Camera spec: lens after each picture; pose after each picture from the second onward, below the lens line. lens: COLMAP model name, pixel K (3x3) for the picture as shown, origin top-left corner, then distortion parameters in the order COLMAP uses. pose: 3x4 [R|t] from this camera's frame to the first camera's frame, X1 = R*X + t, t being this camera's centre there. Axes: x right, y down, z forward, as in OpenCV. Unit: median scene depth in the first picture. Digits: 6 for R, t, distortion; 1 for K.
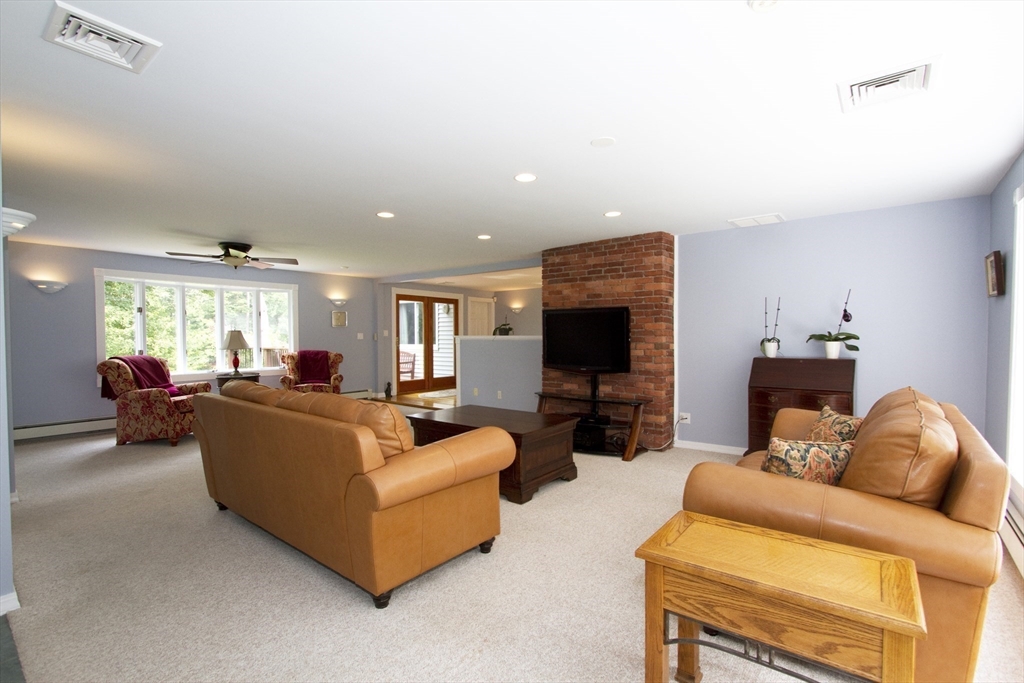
lens RADIAL K [[471.7, 0, 511.8], [0, 471.7, 343.0], [0, 0, 1]] dist [-0.012175, 0.000922]
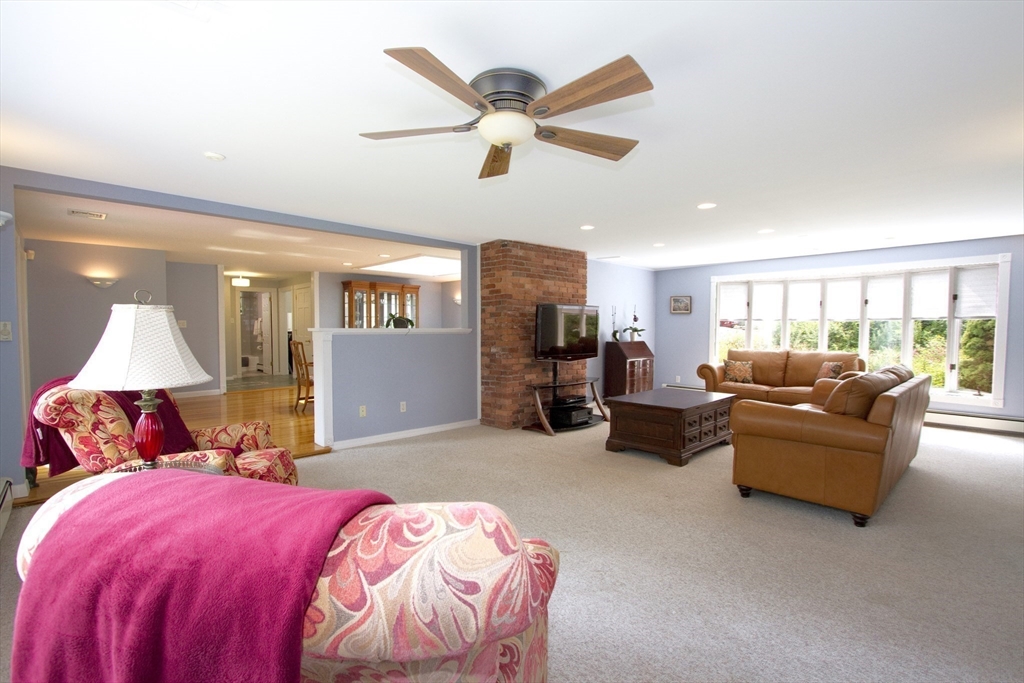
lens RADIAL K [[471.7, 0, 510.0], [0, 471.7, 340.6], [0, 0, 1]] dist [-0.012175, 0.000922]
pose [[0.132907, -0.021891, 0.990887, -0.768128], [0.014981, 0.999686, 0.020076, -0.008647], [-0.991015, 0.012177, 0.133193, 0.751406]]
